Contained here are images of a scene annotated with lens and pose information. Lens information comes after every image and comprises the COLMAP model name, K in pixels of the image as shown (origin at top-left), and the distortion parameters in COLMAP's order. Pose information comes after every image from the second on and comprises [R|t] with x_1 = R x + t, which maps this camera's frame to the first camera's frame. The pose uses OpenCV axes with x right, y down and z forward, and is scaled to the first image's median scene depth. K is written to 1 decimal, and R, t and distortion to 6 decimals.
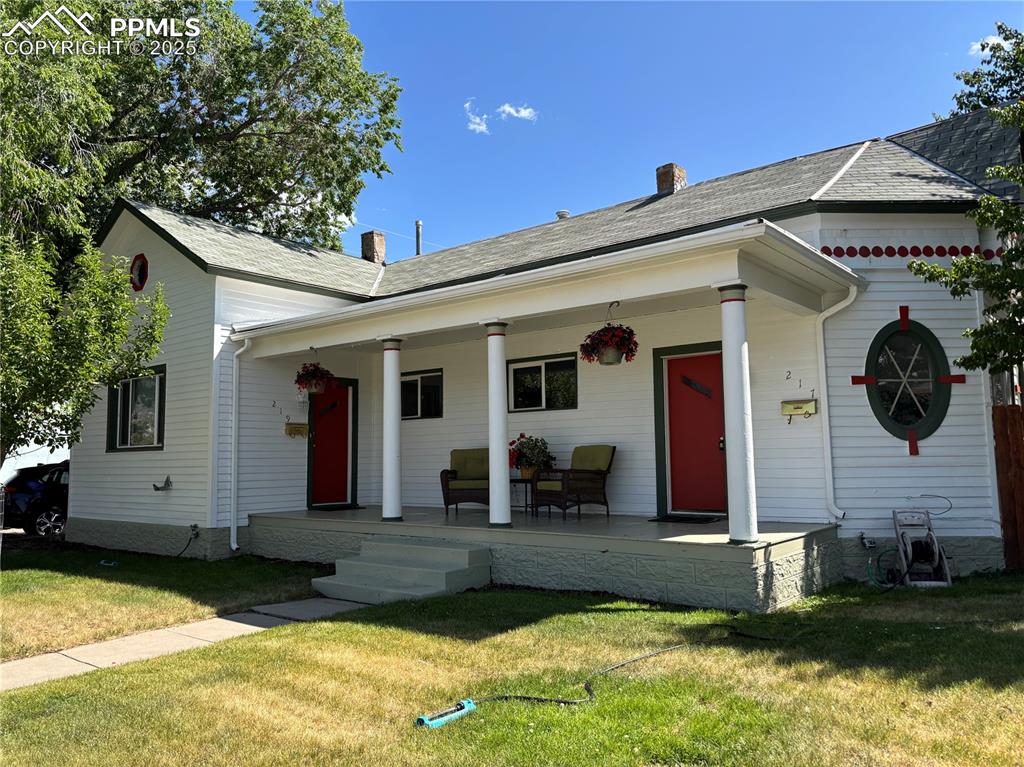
lens RADIAL K [[785.6, 0, 512.0], [0, 785.6, 383.5], [0, 0, 1]] dist [0.043575, -0.001525]
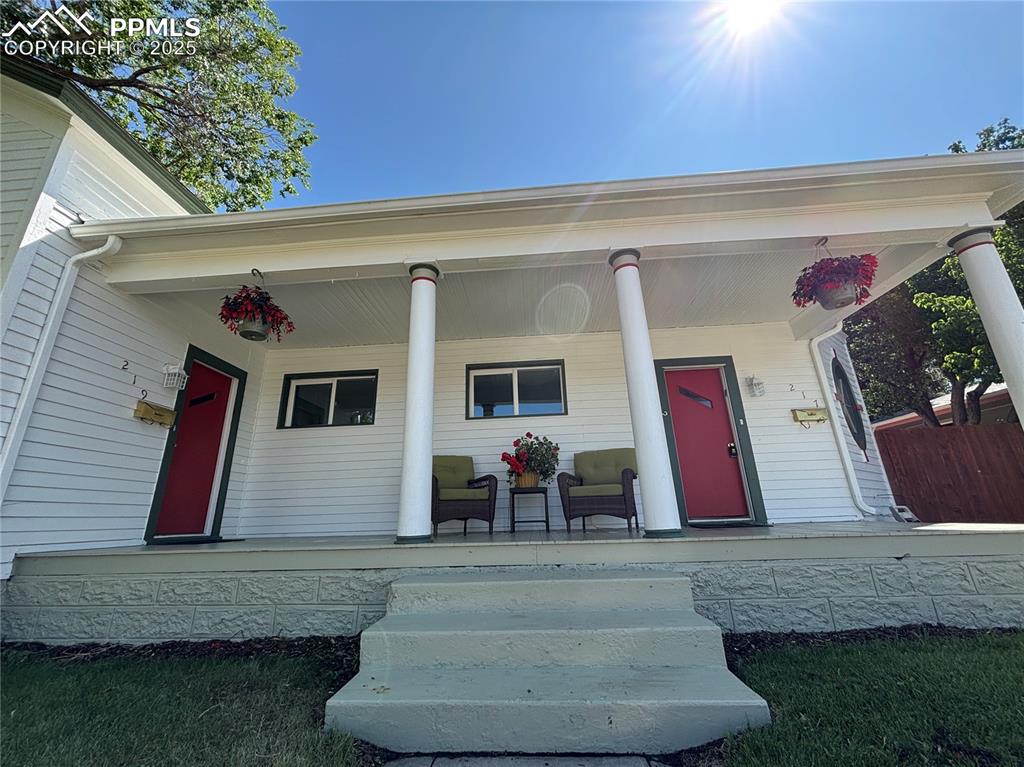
lens RADIAL K [[416.2, 0, 512.0], [0, 416.2, 383.5], [0, 0, 1]] dist [0.001038, 0.000245]
pose [[0.811572, 0.171778, 0.558429, -0.279086], [-0.039149, 0.969642, -0.241376, 0.127535], [-0.582939, 0.174032, 0.793659, 0.670026]]
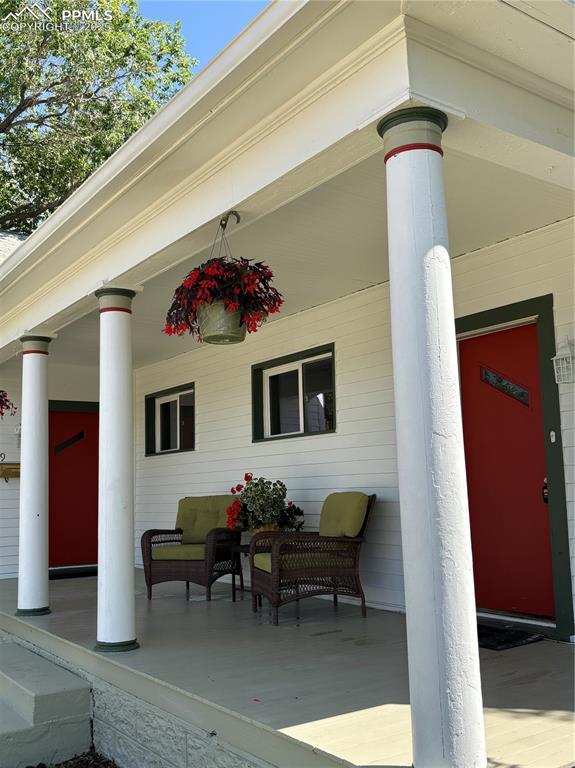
lens RADIAL K [[766.8, 0, 287.5], [0, 766.8, 384.0], [0, 0, 1]] dist [0.072786, -0.163776]
pose [[0.964866, -0.045841, -0.258711, 0.219002], [0.036147, 0.998459, -0.042108, 0.018876], [0.260242, 0.031277, 0.965037, 0.421486]]
